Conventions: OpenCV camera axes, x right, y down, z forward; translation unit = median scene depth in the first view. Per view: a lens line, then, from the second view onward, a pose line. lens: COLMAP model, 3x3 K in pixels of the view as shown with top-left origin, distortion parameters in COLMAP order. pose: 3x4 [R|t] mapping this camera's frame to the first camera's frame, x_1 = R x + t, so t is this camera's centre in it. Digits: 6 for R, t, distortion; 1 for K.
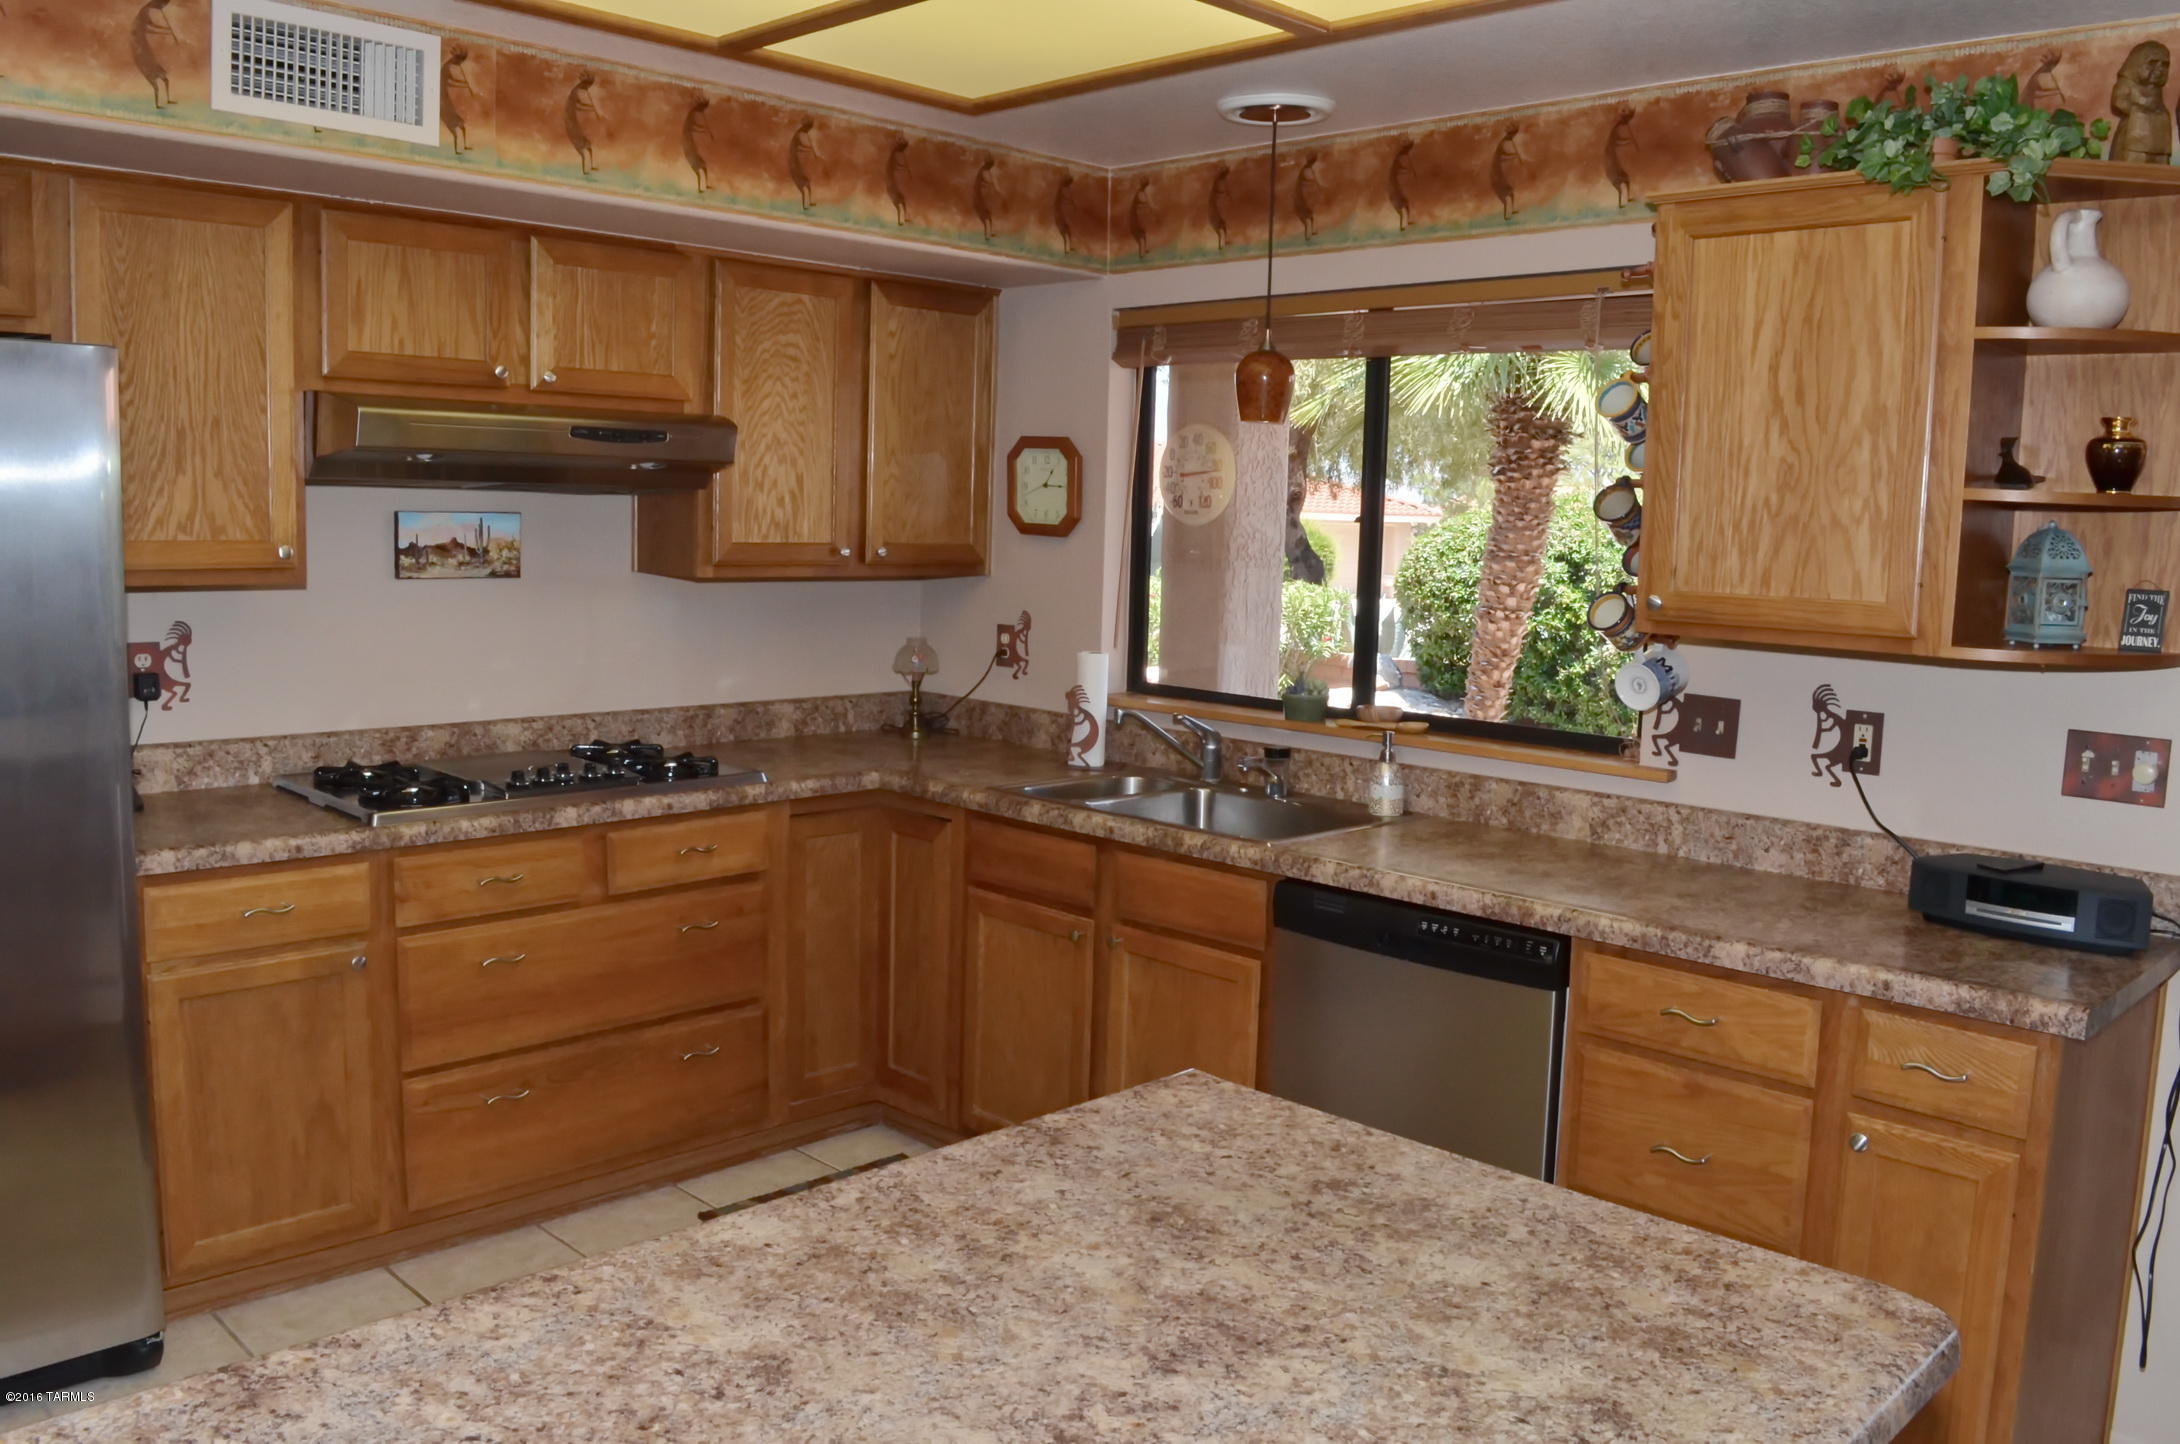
lens RADIAL K [[1706.7, 0, 1104.5], [0, 1706.7, 727.2], [0, 0, 1]] dist [-0.085592, 0.007973]
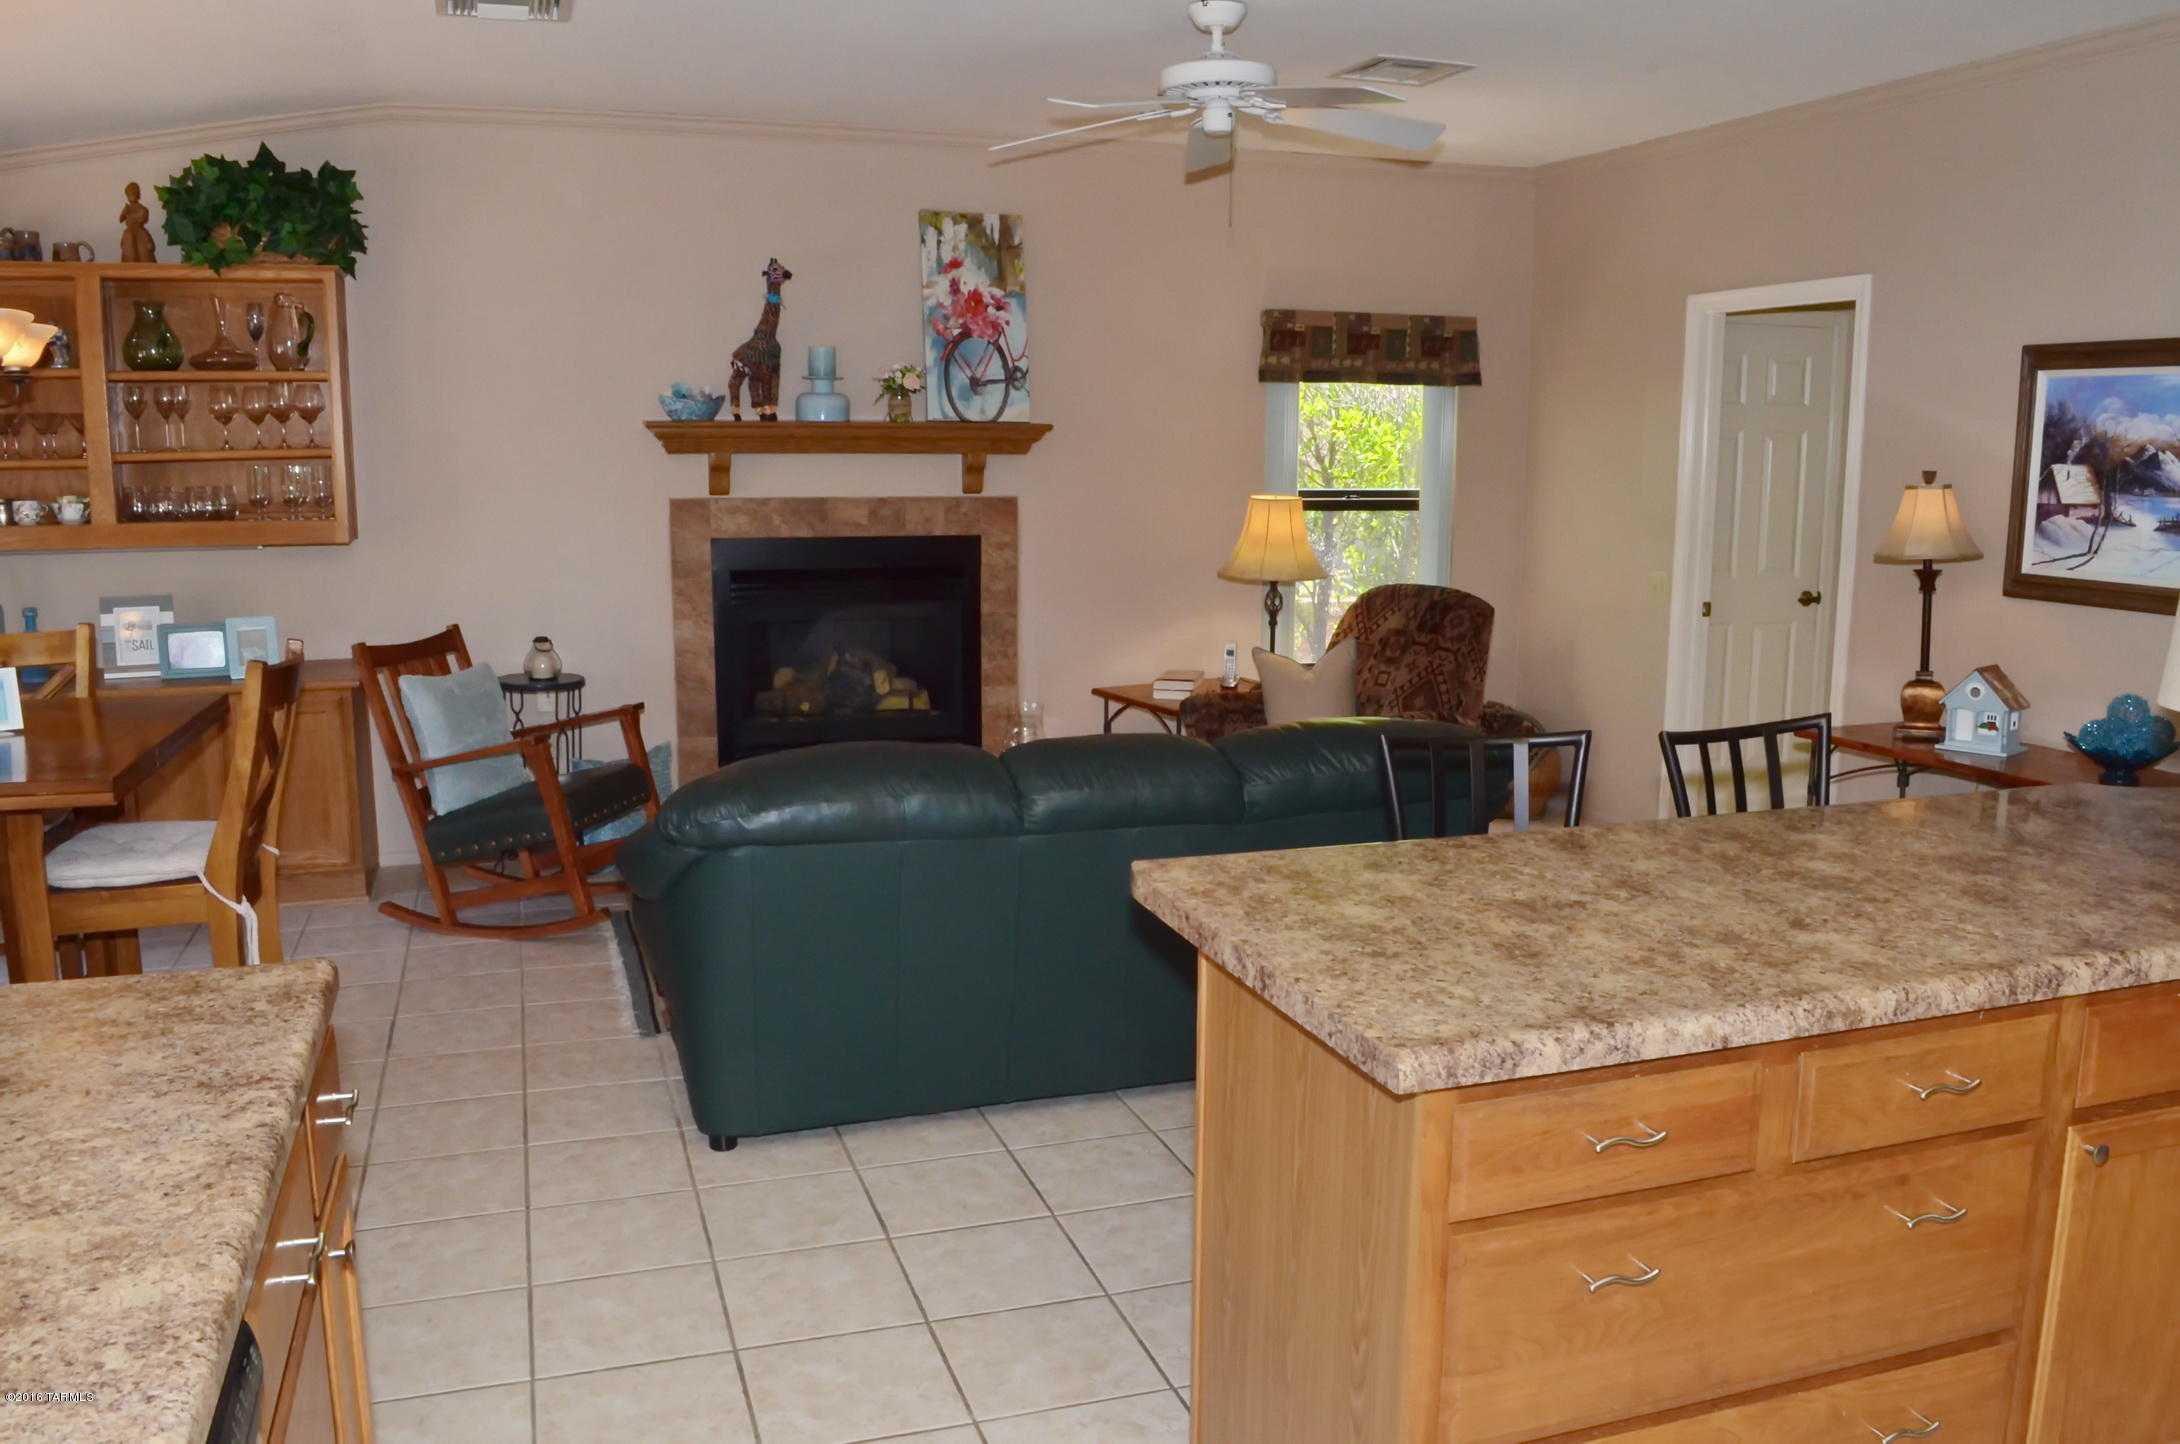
lens RADIAL K [[1706.7, 0, 1100.5], [0, 1706.7, 722.8], [0, 0, 1]] dist [-0.085592, 0.007973]
pose [[-0.893163, -0.104795, 0.437352, -0.116905], [0.024935, 0.959438, 0.280815, -0.140910], [-0.449041, 0.261719, -0.854322, 1.123425]]
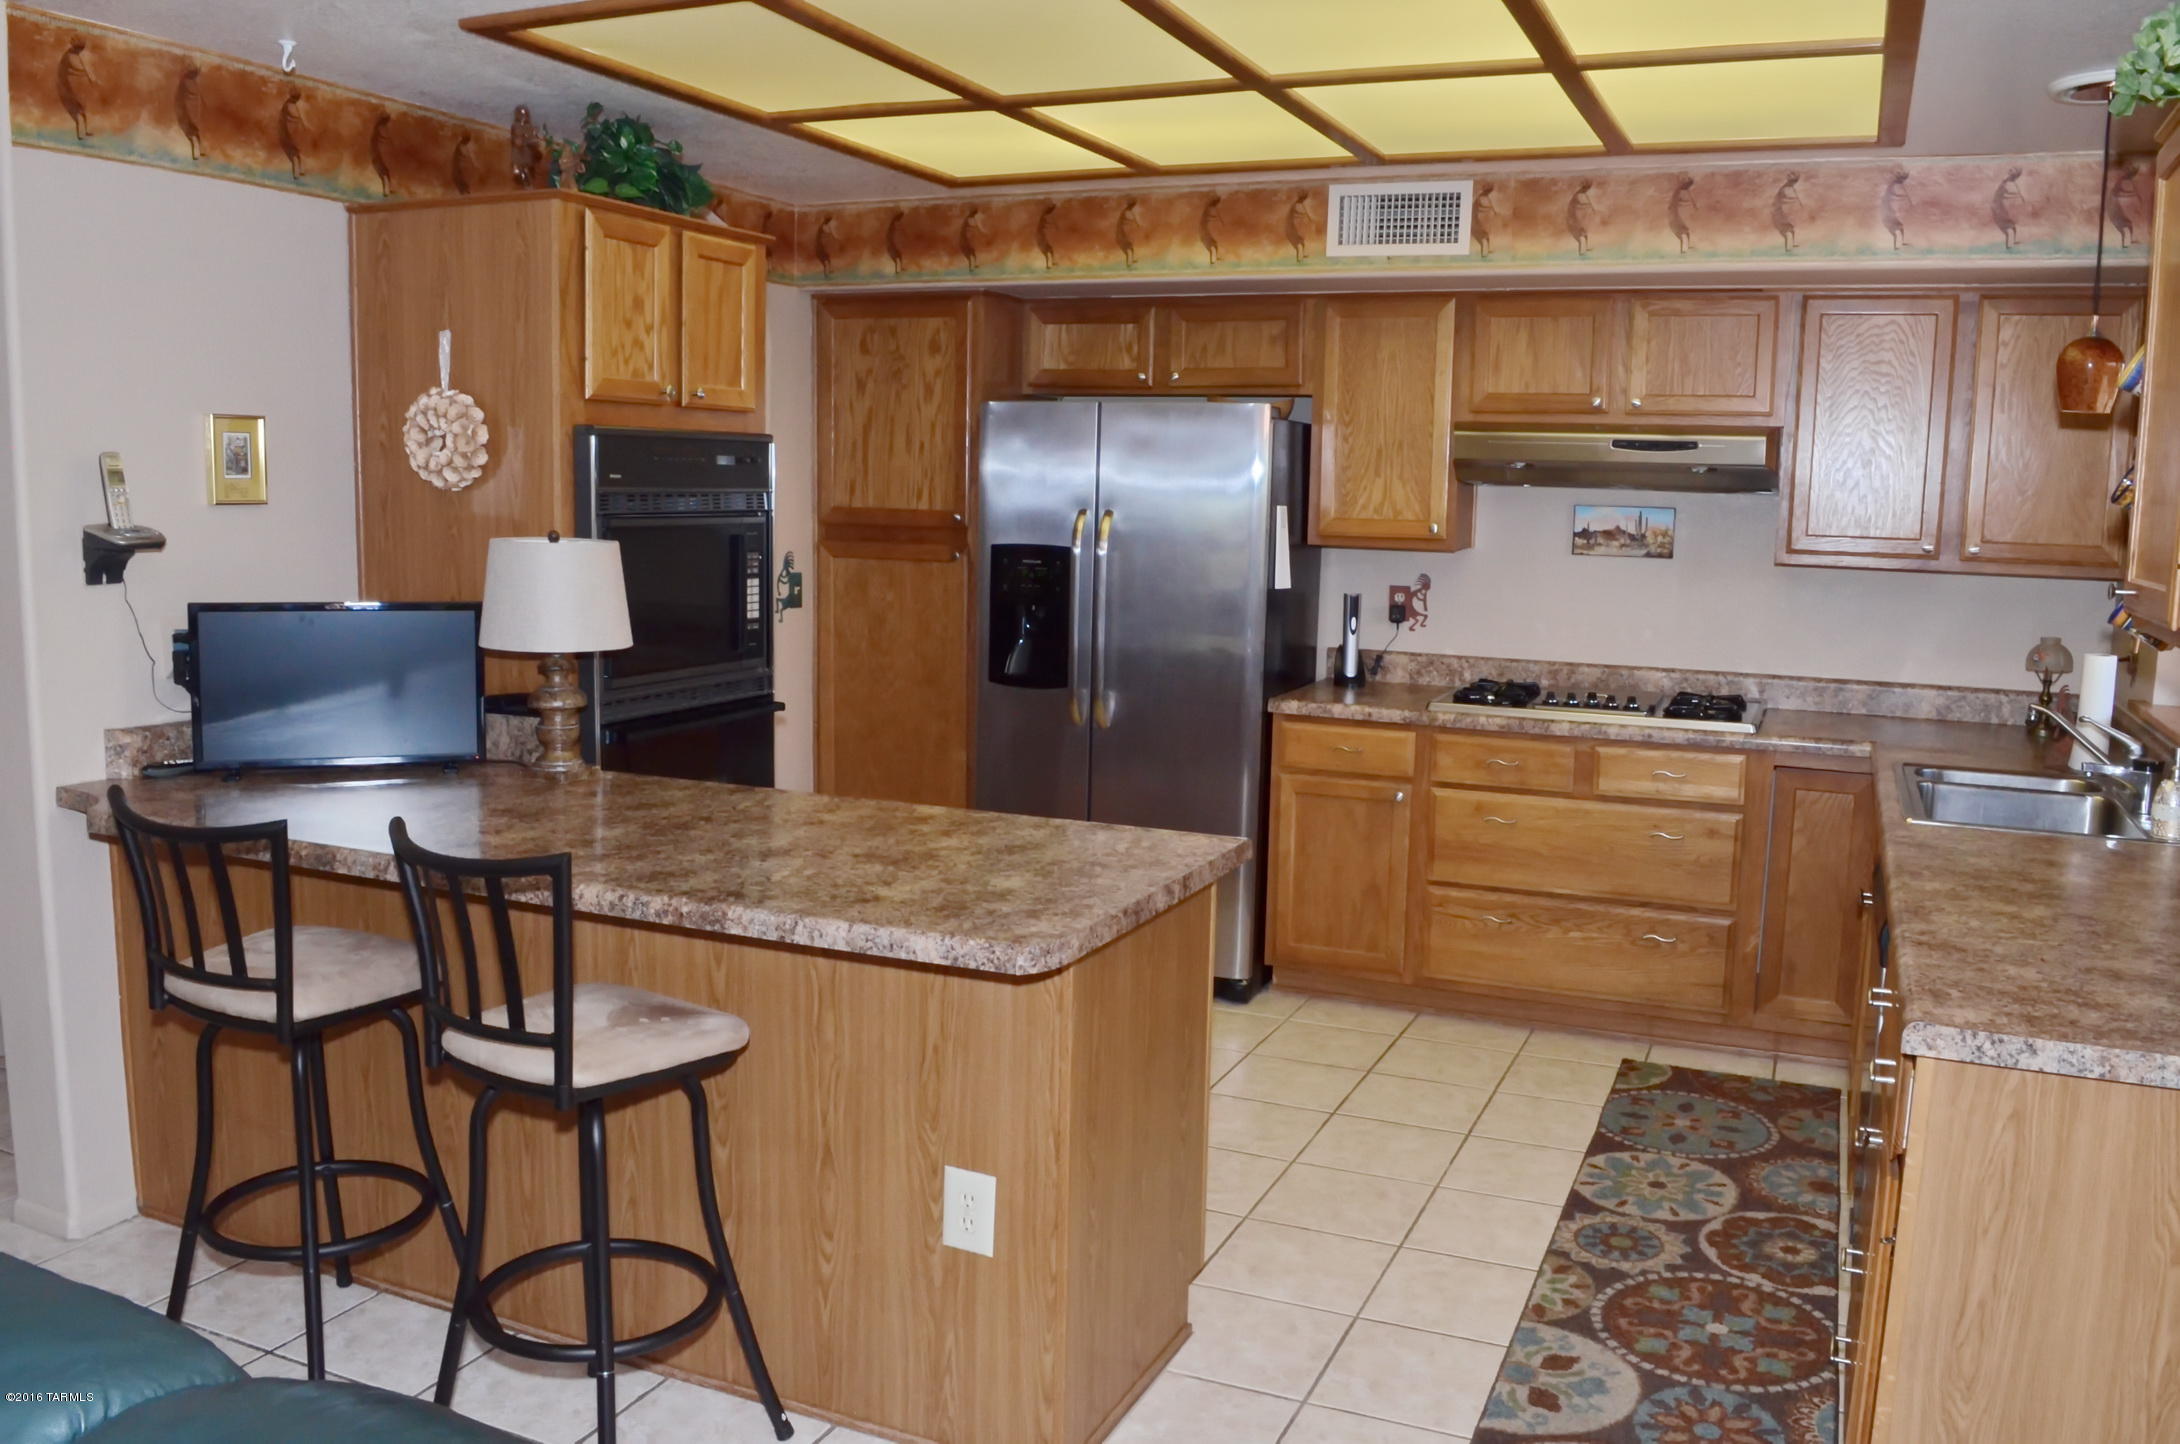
lens RADIAL K [[1706.7, 0, 1138.3], [0, 1706.7, 732.0], [0, 0, 1]] dist [-0.085592, 0.007973]
pose [[0.376540, 0.113854, -0.919377, 0.904192], [-0.127435, 0.989350, 0.070327, 0.004324], [0.917593, 0.090680, 0.387039, 0.181551]]
